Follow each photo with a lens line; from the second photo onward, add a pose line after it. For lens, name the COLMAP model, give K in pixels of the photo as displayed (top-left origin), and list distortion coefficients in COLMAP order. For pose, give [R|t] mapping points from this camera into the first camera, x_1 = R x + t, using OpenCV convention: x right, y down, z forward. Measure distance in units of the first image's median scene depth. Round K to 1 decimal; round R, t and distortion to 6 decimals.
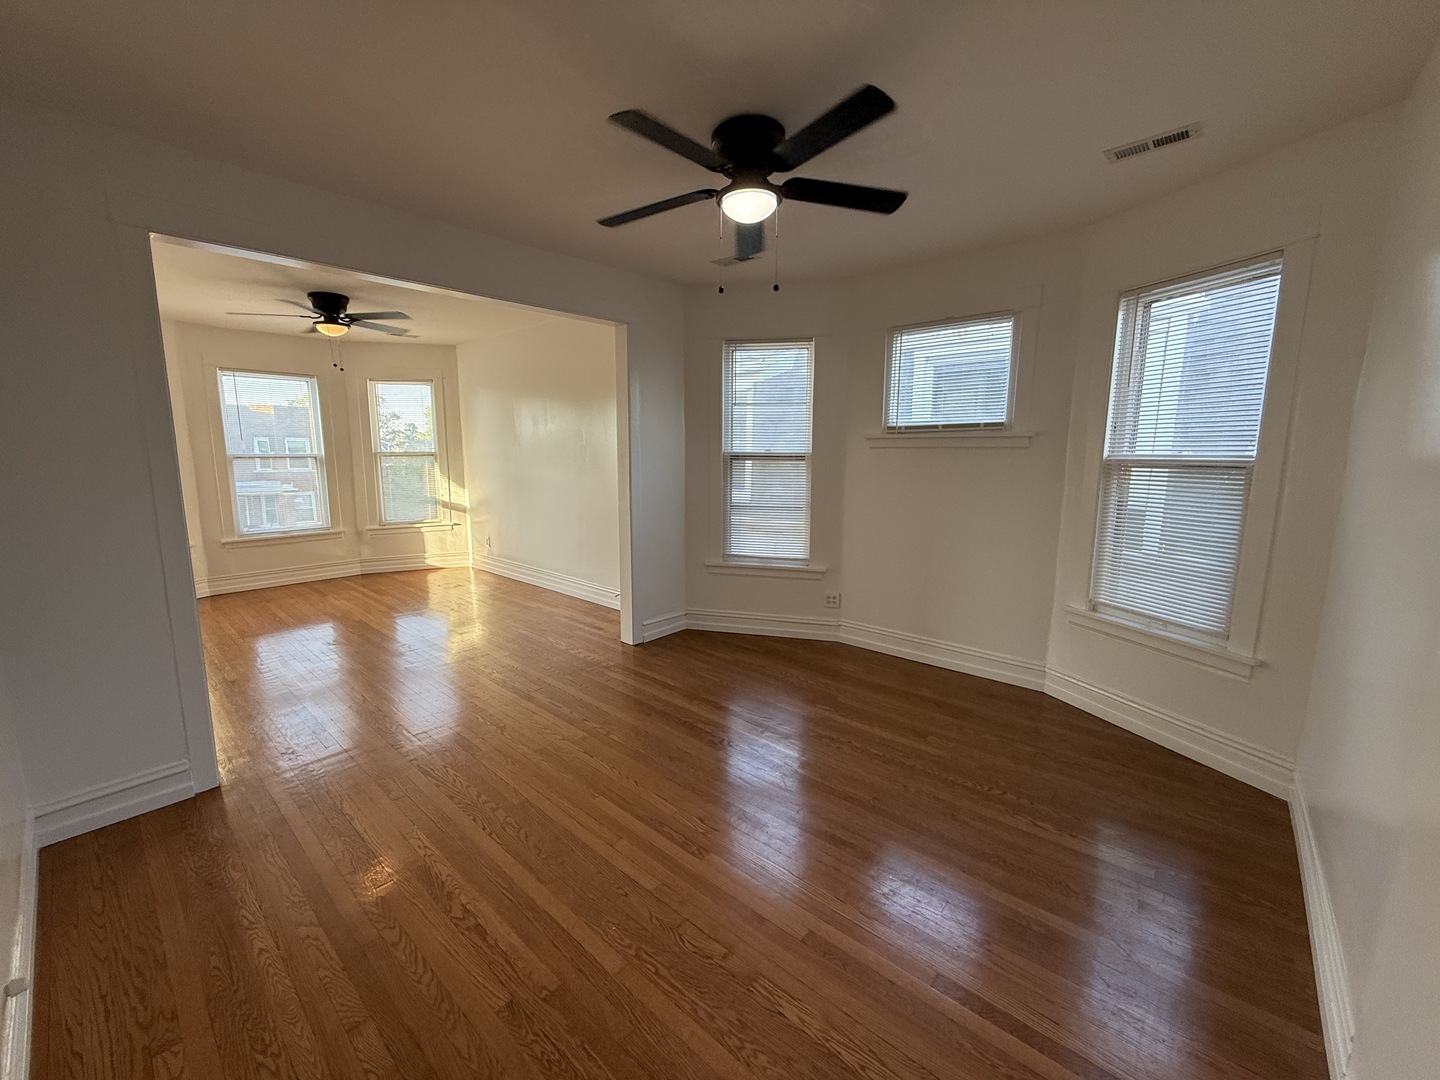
lens RADIAL K [[575.6, 0, 715.2], [0, 575.6, 537.7], [0, 0, 1]] dist [-0.001489, -0.000204]
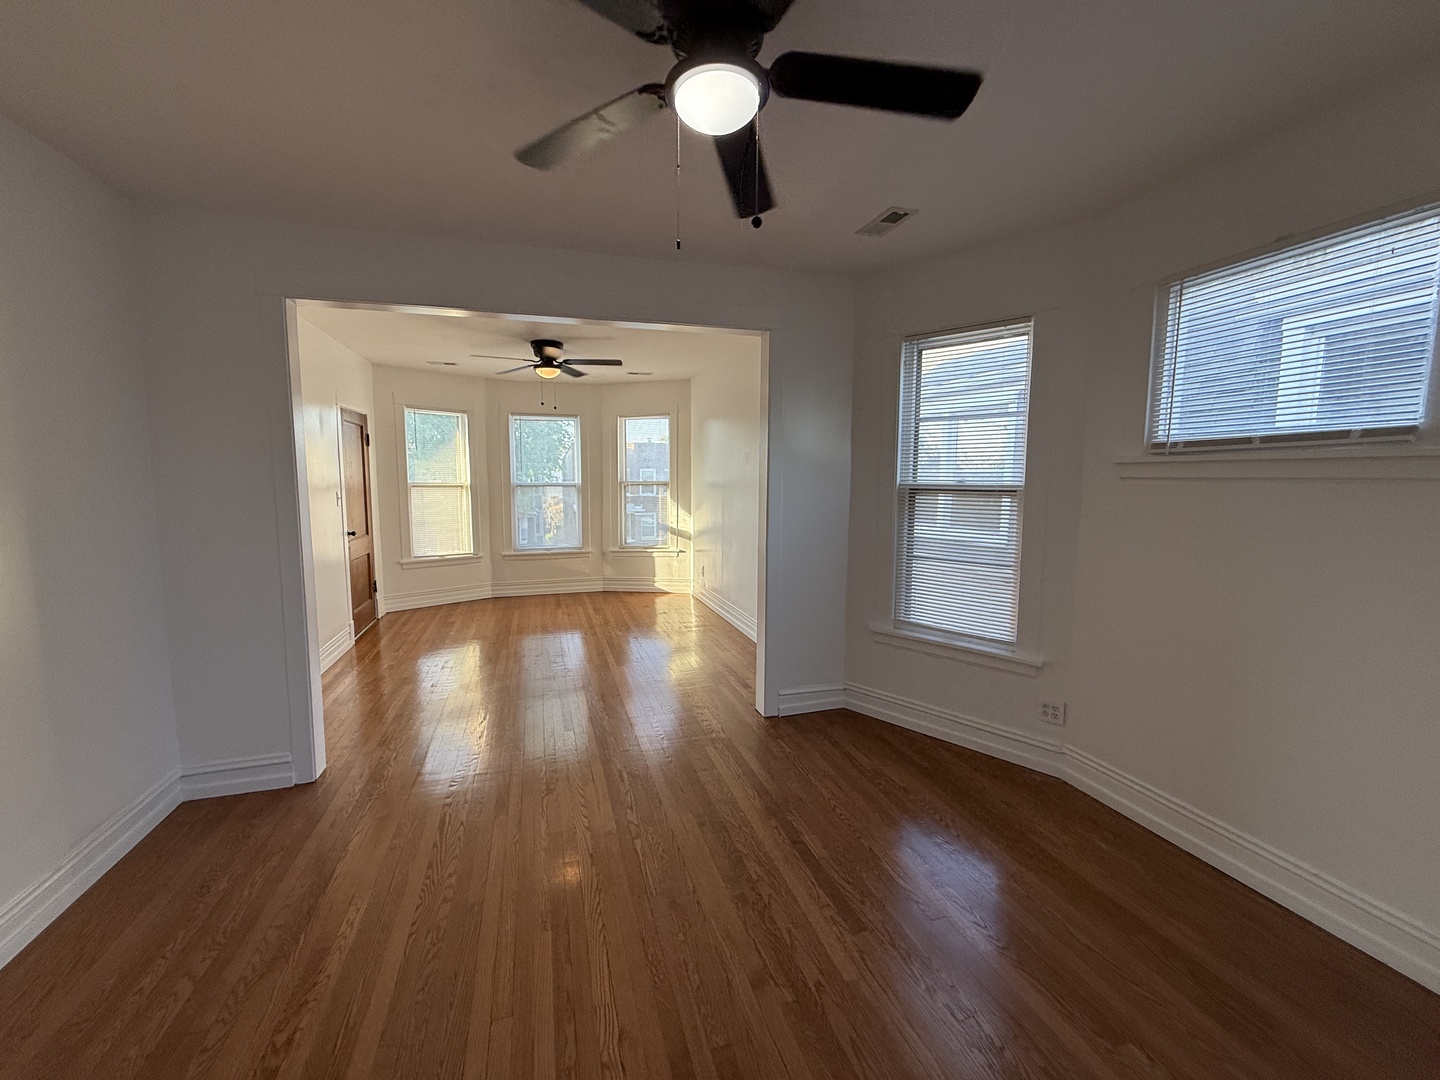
lens RADIAL K [[575.6, 0, 715.2], [0, 575.6, 537.7], [0, 0, 1]] dist [-0.001489, -0.000204]
pose [[0.855968, 0.053146, -0.514291, 0.198917], [-0.077537, 0.996649, -0.026057, -0.039942], [0.511182, 0.062181, 0.857220, 0.234956]]
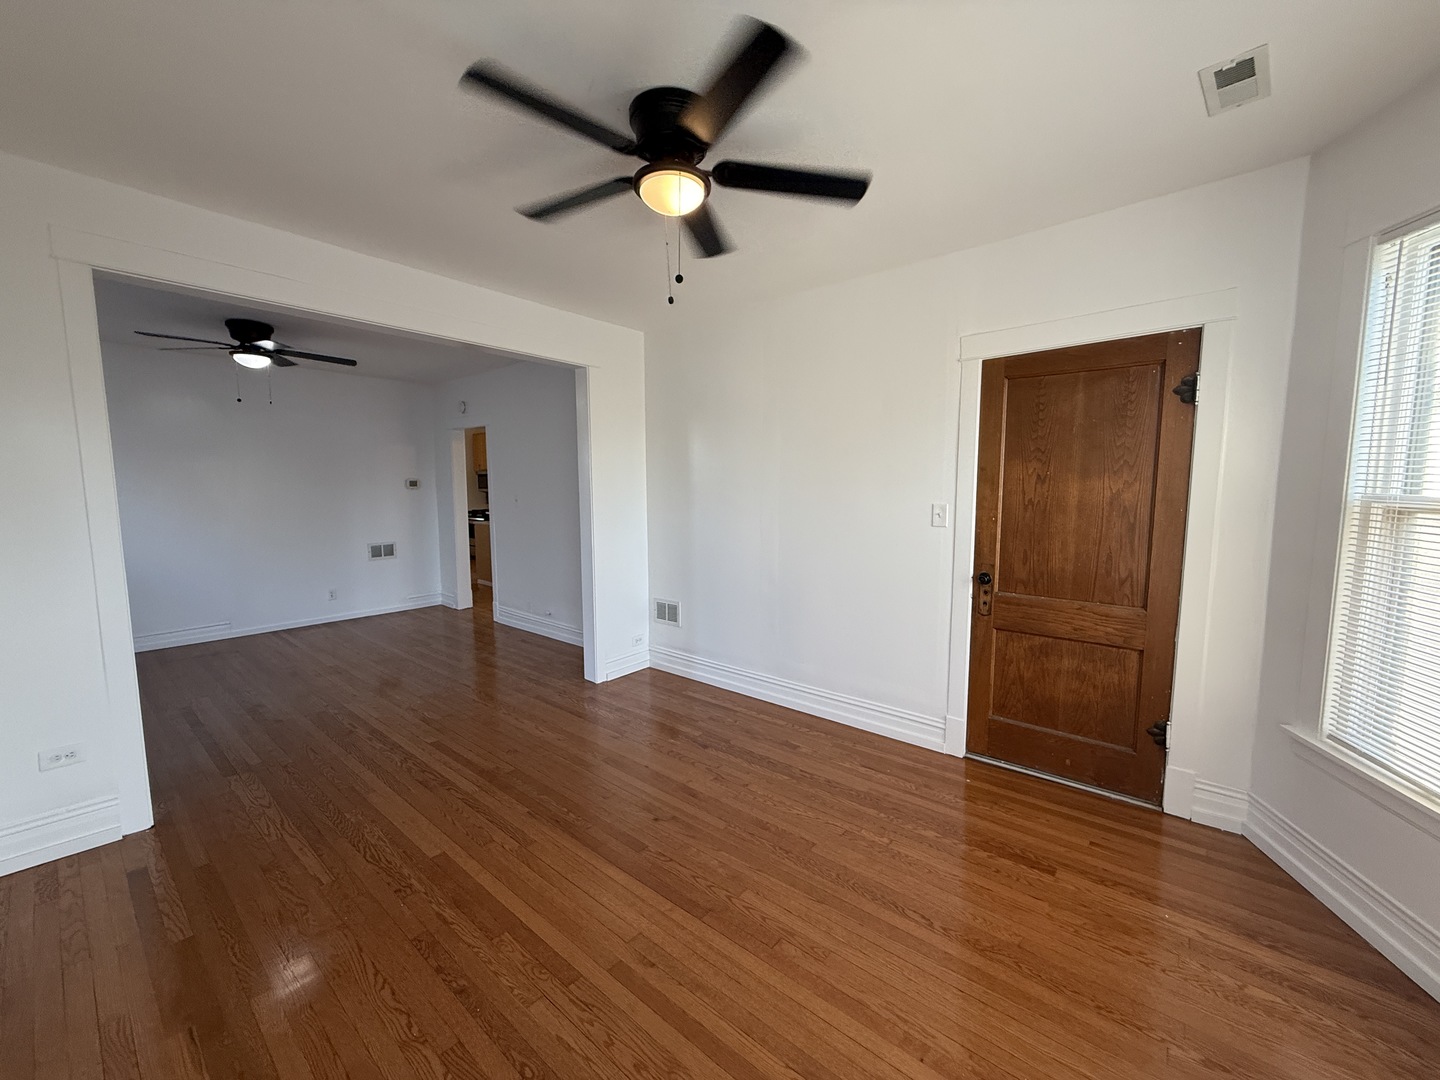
lens RADIAL K [[575.6, 0, 715.2], [0, 575.6, 537.7], [0, 0, 1]] dist [-0.001489, -0.000204]
pose [[-0.999663, 0.005366, -0.025409, -0.687441], [-0.001045, 0.969316, 0.245816, -0.227413], [0.025949, 0.245760, -0.968983, 1.459041]]
